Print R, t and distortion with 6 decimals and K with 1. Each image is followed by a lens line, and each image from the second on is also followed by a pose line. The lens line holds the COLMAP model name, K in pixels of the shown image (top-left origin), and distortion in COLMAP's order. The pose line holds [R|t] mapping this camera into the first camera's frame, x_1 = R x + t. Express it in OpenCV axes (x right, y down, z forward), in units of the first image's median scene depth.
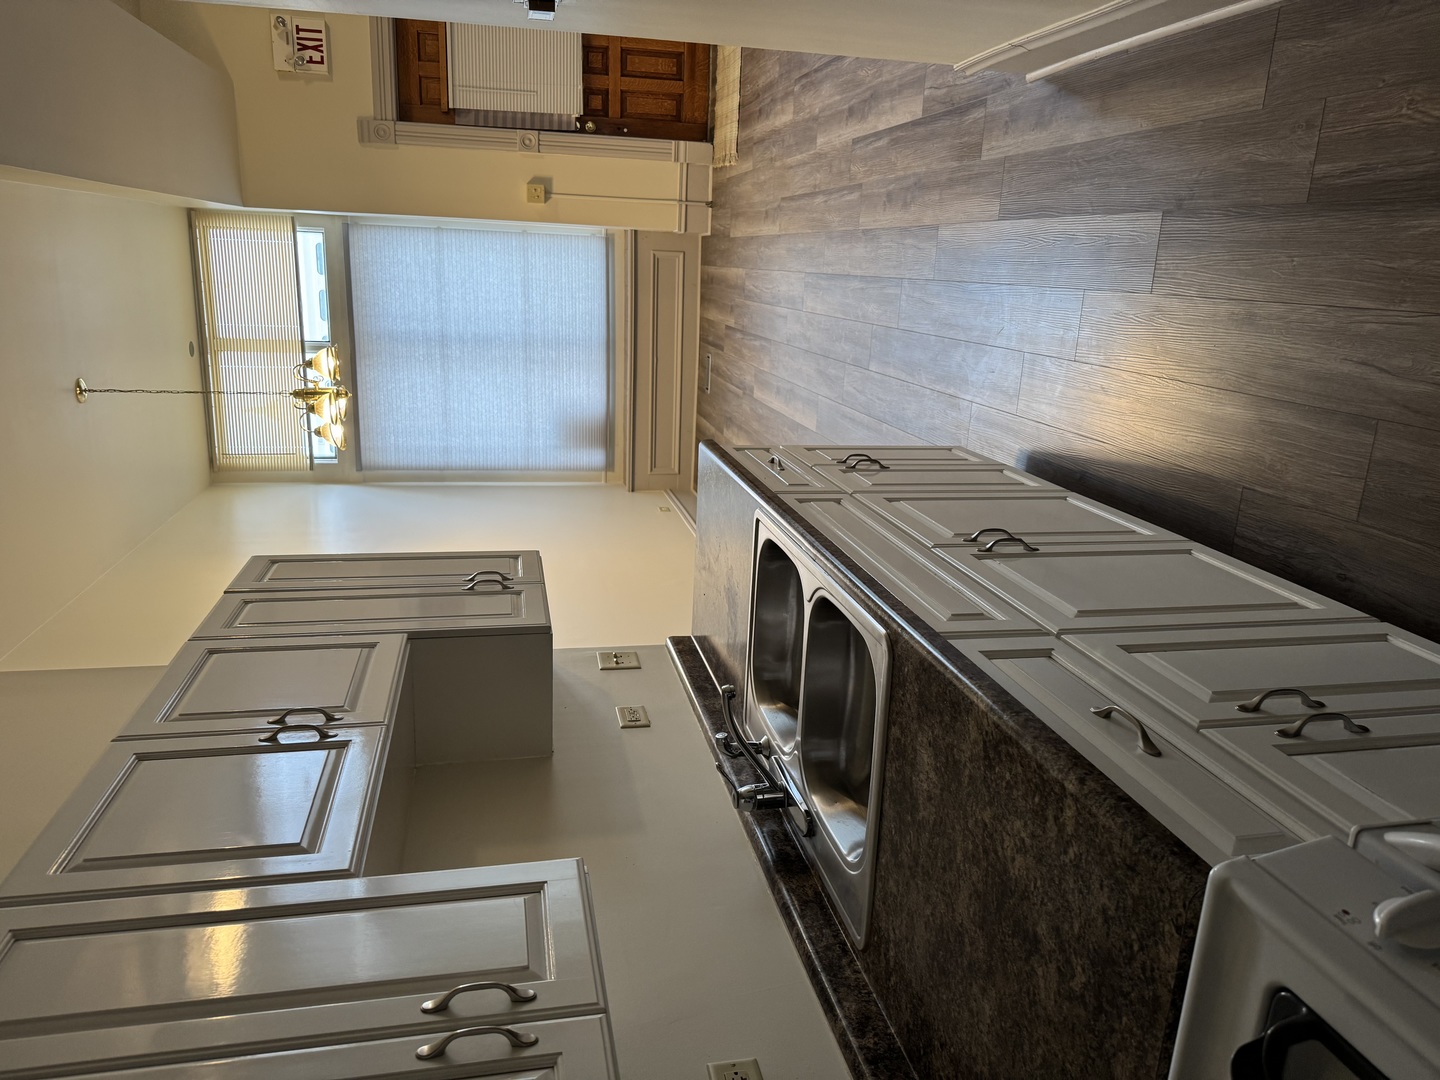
lens RADIAL K [[1010.6, 0, 725.4], [0, 1010.6, 539.7], [0, 0, 1]] dist [0.085059, -0.128876]
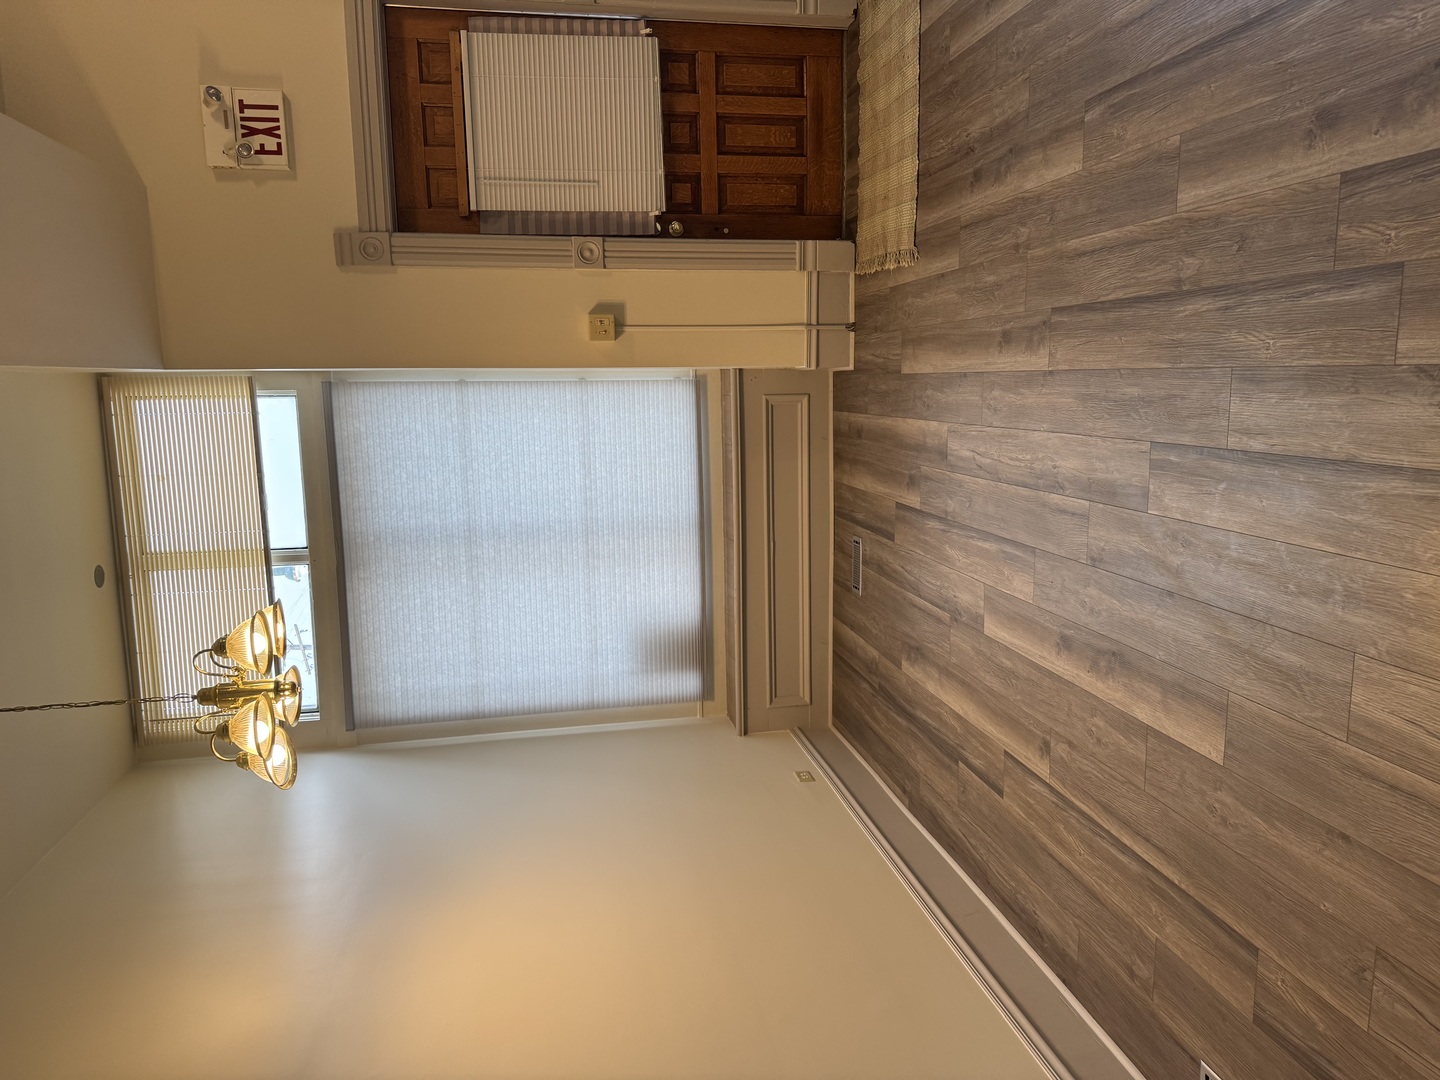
lens RADIAL K [[1012.0, 0, 728.6], [0, 1012.0, 535.2], [0, 0, 1]] dist [0.155547, -0.221473]
pose [[0.998420, -0.050751, -0.024119, -0.091188], [0.047684, 0.992320, -0.114135, -0.118625], [0.029727, 0.112805, 0.993172, 0.339737]]
